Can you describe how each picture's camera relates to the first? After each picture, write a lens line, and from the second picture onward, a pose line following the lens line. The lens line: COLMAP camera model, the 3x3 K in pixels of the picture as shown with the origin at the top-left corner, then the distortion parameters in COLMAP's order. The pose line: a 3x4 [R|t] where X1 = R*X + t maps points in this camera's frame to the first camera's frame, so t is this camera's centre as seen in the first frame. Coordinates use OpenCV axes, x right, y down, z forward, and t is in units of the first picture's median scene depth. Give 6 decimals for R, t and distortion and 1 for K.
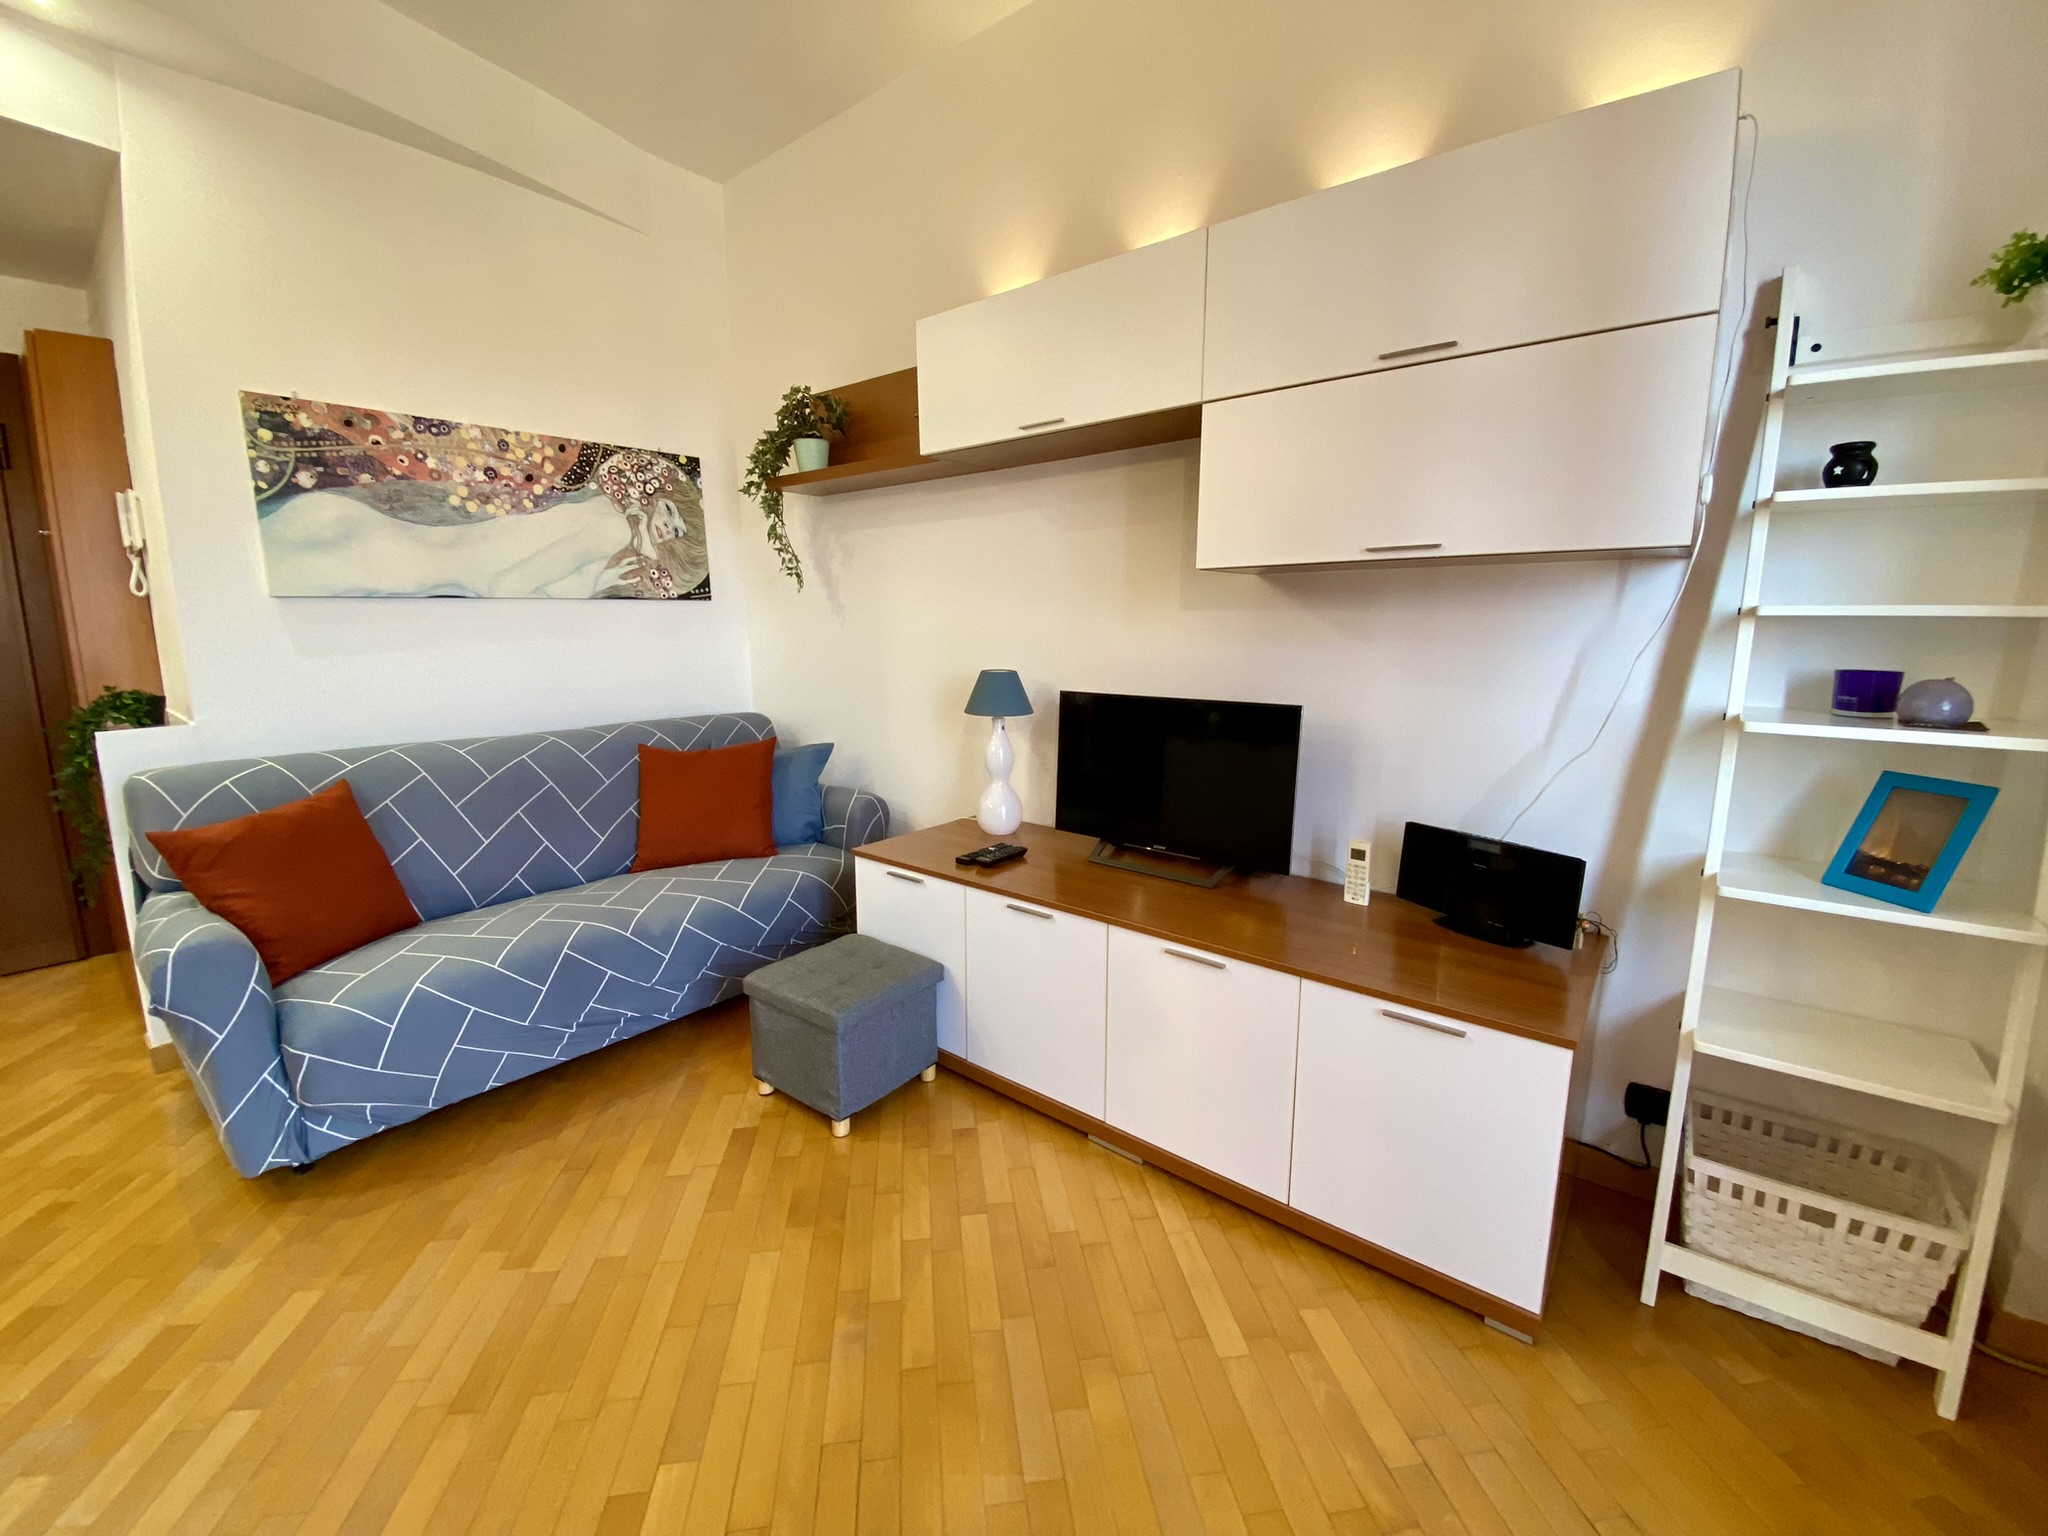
lens RADIAL K [[823.2, 0, 1022.3], [0, 823.2, 763.0], [0, 0, 1]] dist [0.021544, -0.021653]
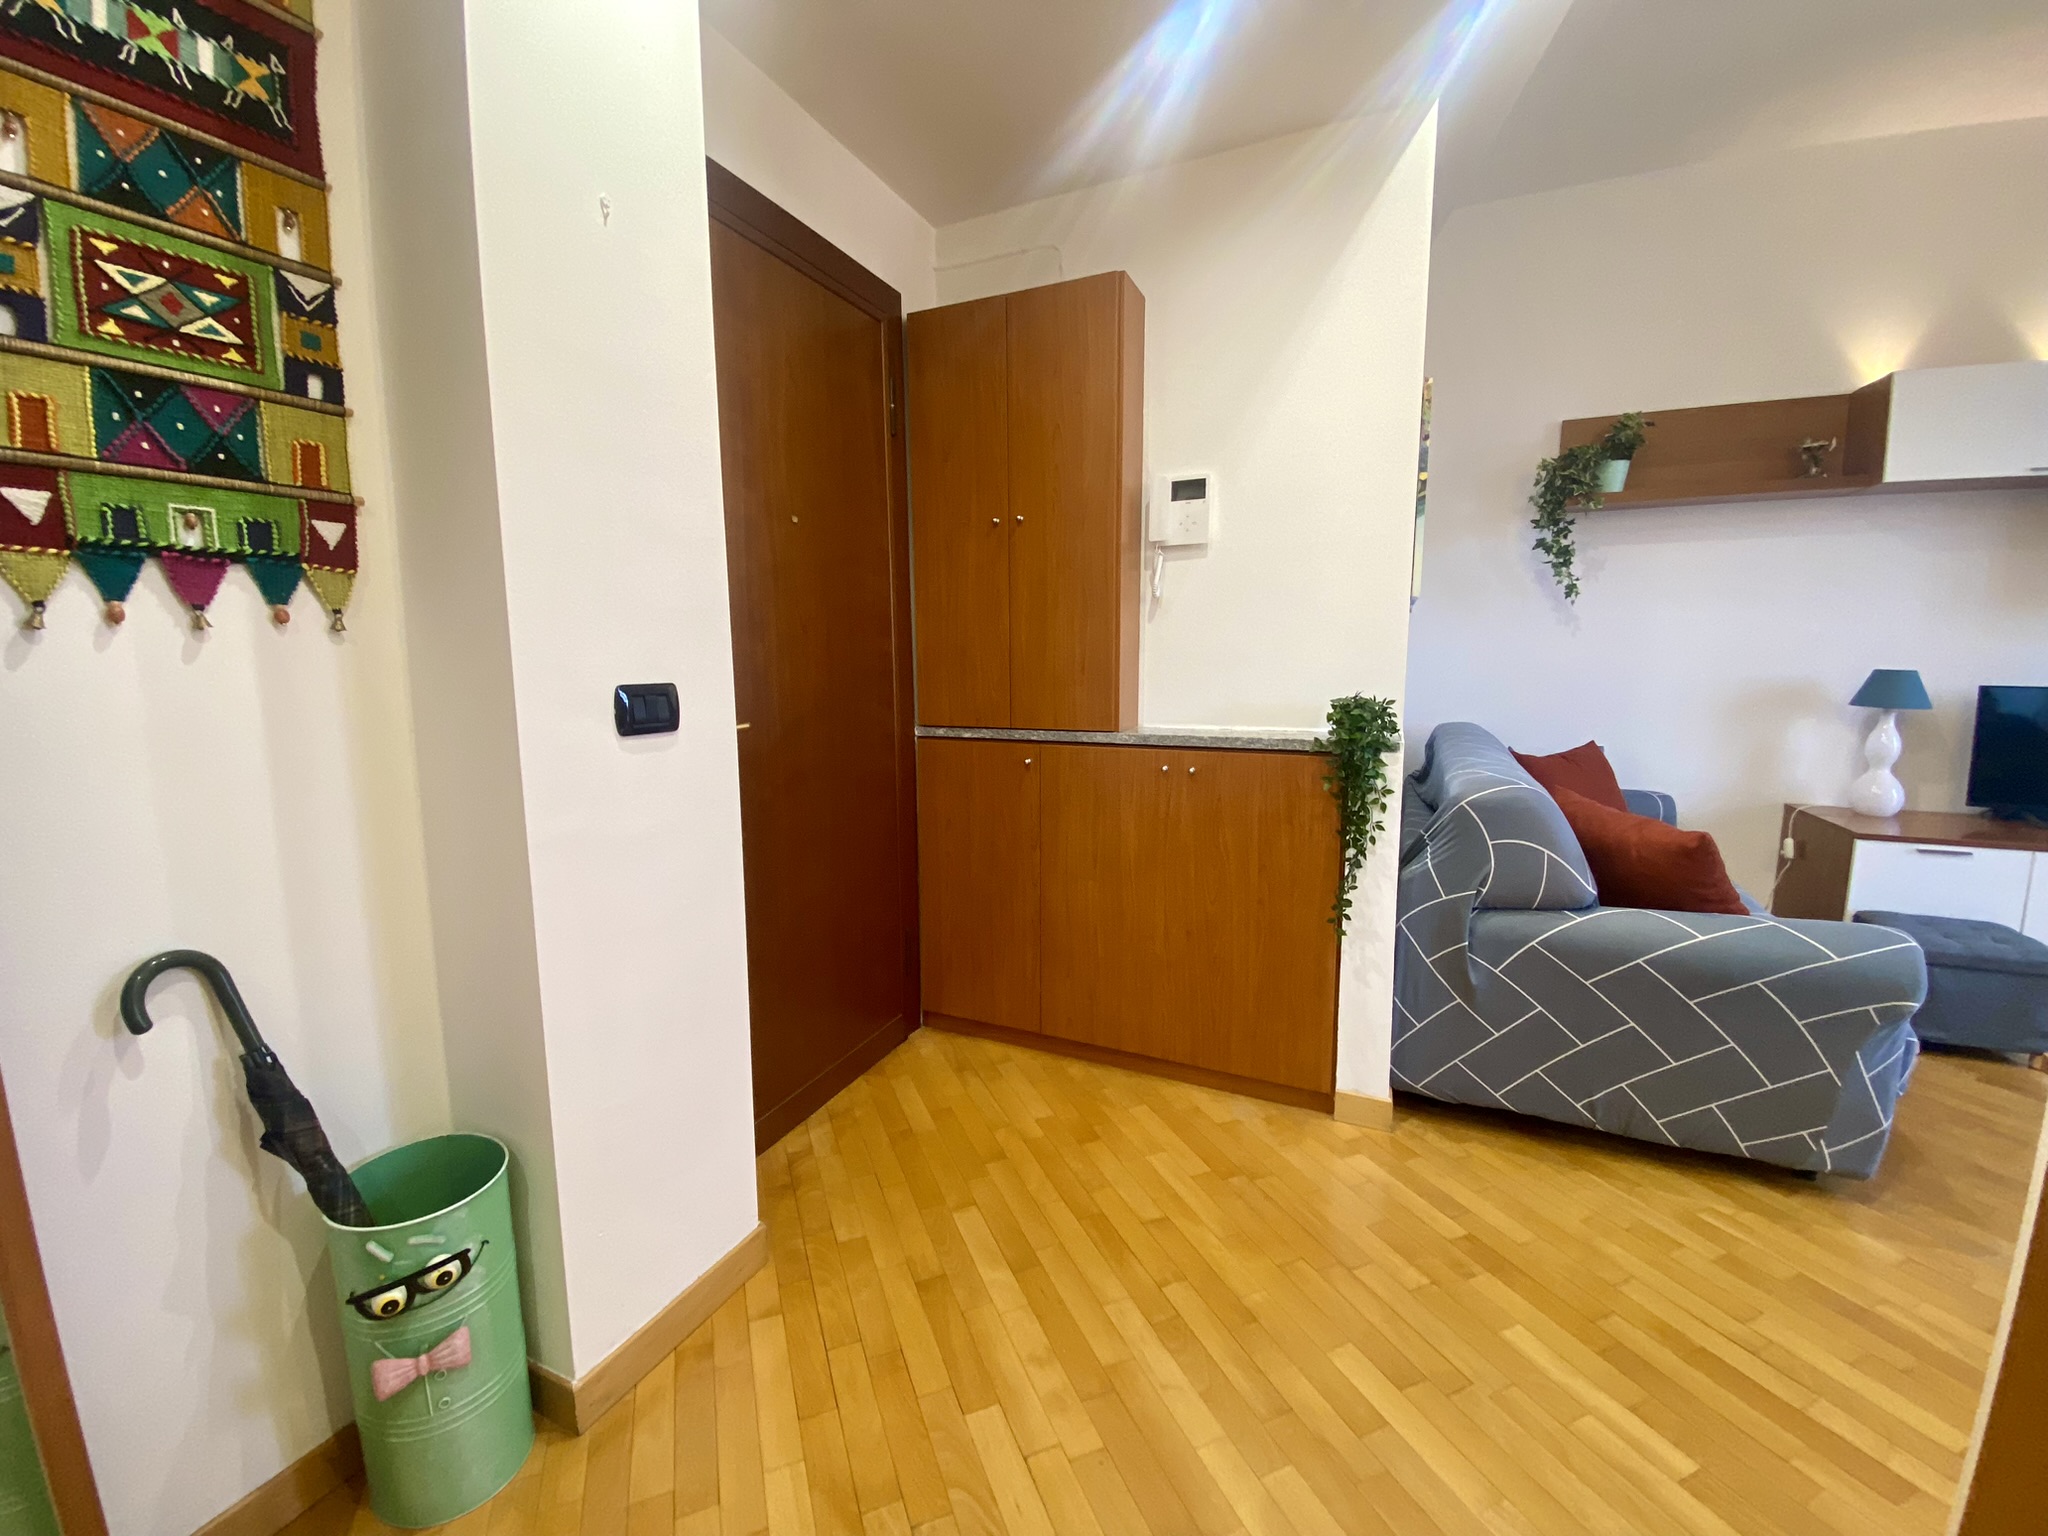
lens RADIAL K [[823.2, 0, 1022.3], [0, 823.2, 763.0], [0, 0, 1]] dist [0.021544, -0.021653]
pose [[0.968981, -0.041015, 0.243707, -1.422216], [0.050893, 0.998112, -0.034374, -0.009921], [-0.241837, 0.045711, 0.969240, 0.209335]]
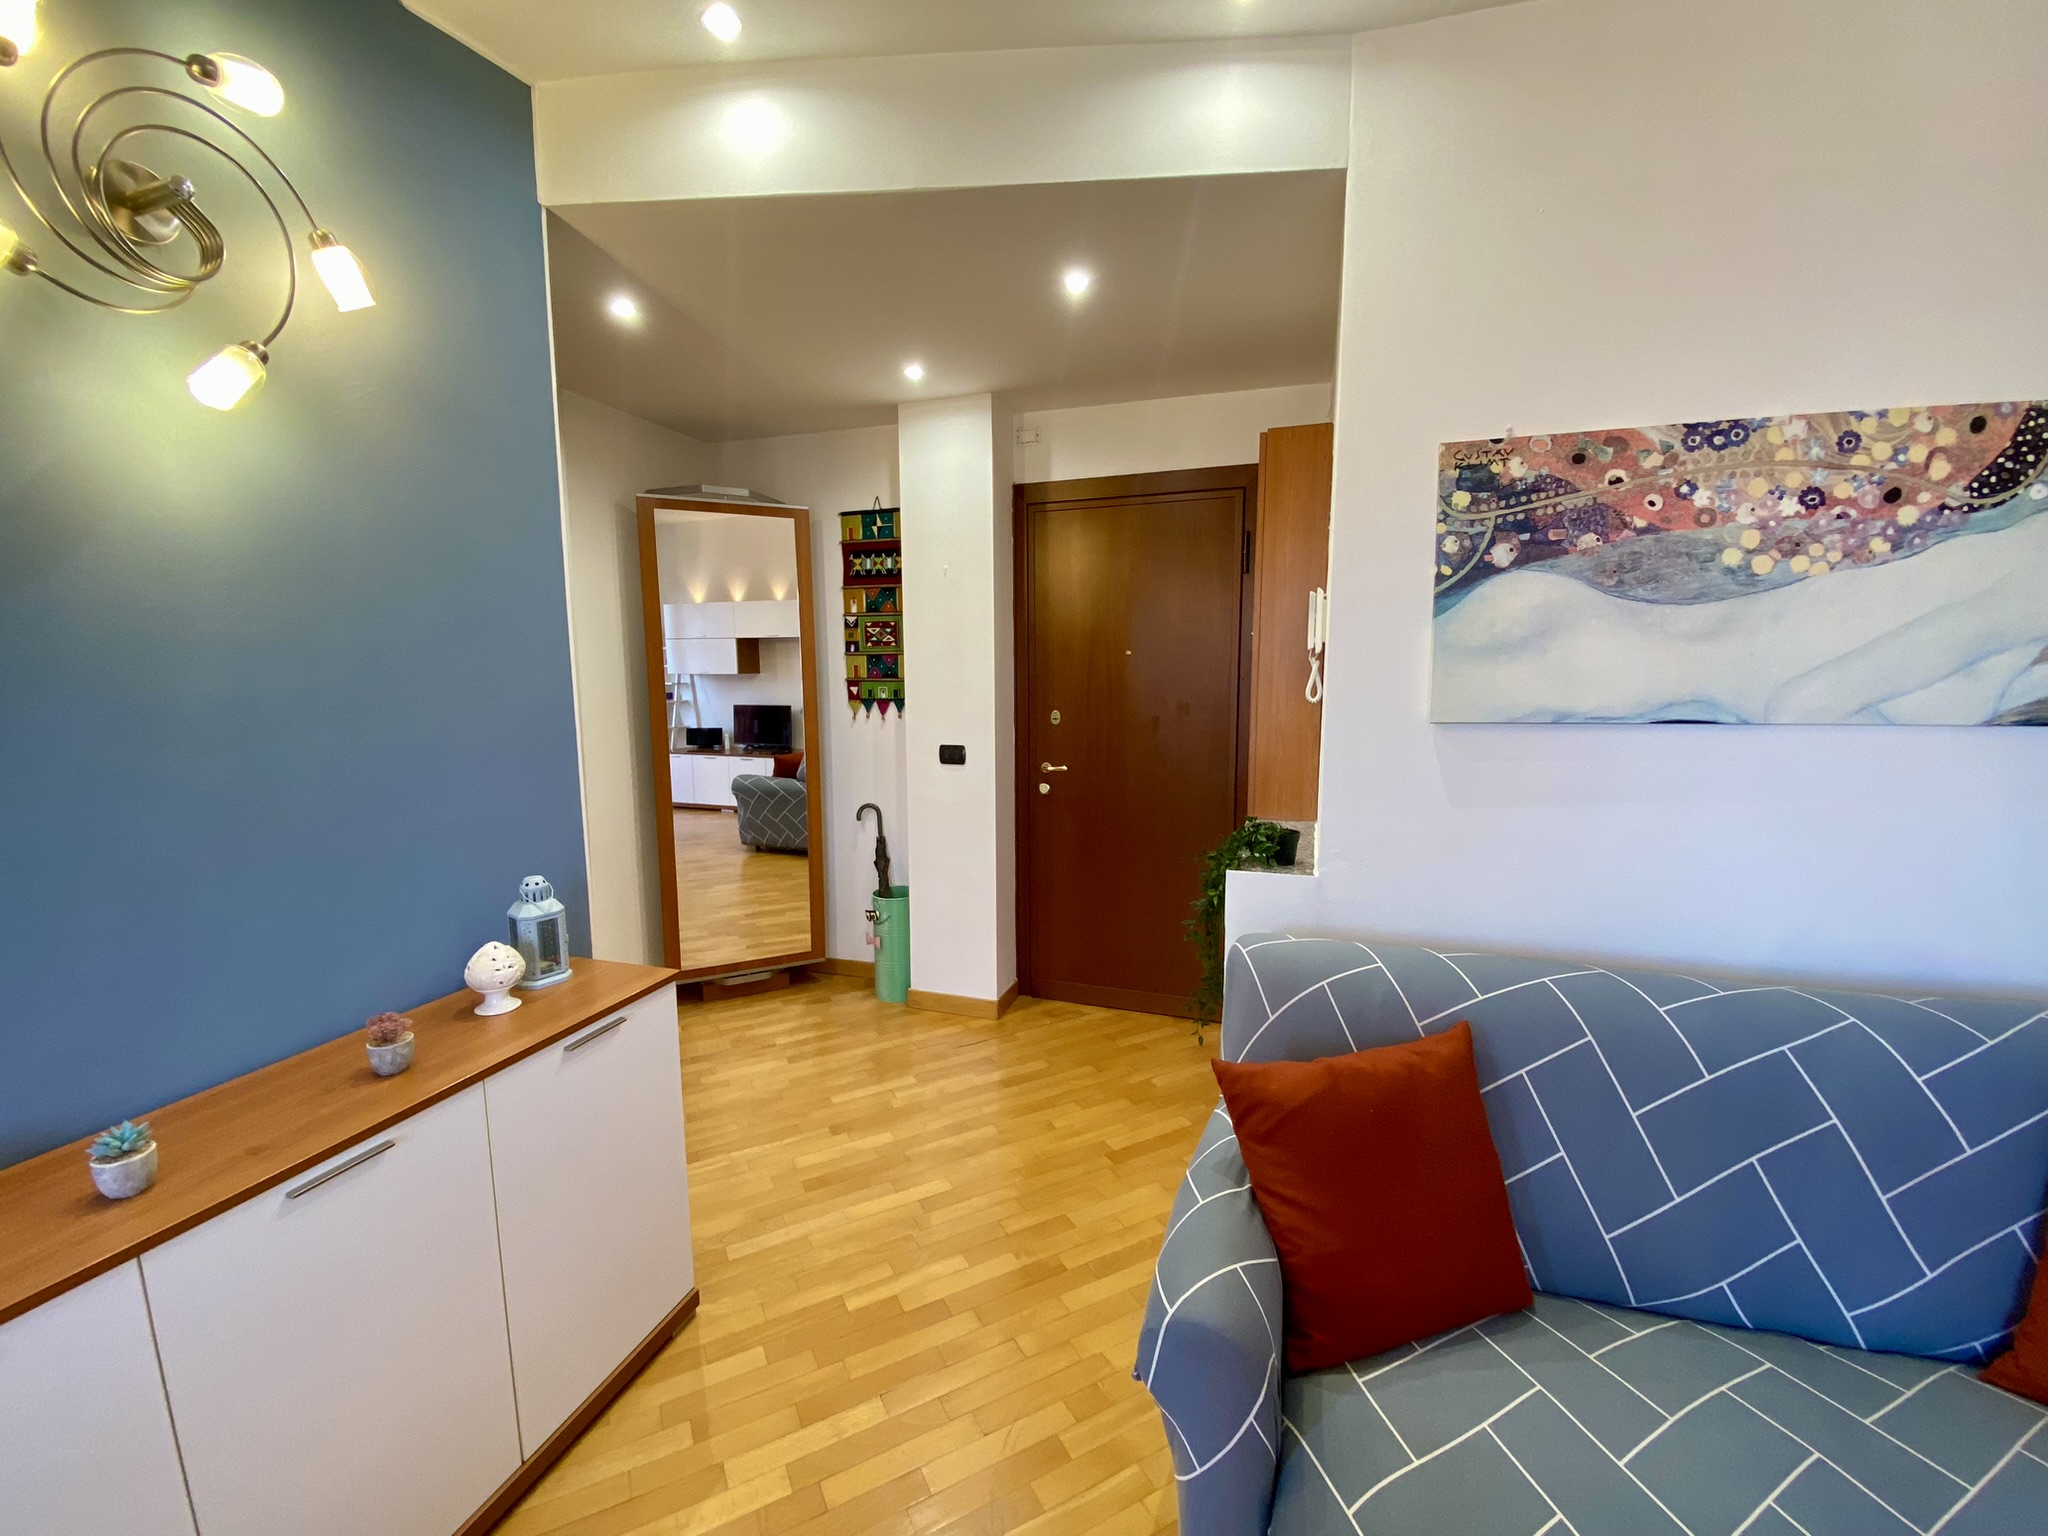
lens RADIAL K [[823.2, 0, 1022.3], [0, 823.2, 763.0], [0, 0, 1]] dist [0.021544, -0.021653]
pose [[0.341869, 0.108234, -0.933494, -0.330060], [-0.156677, 0.986007, 0.056944, -0.143401], [0.926595, 0.126790, 0.354043, 0.391653]]
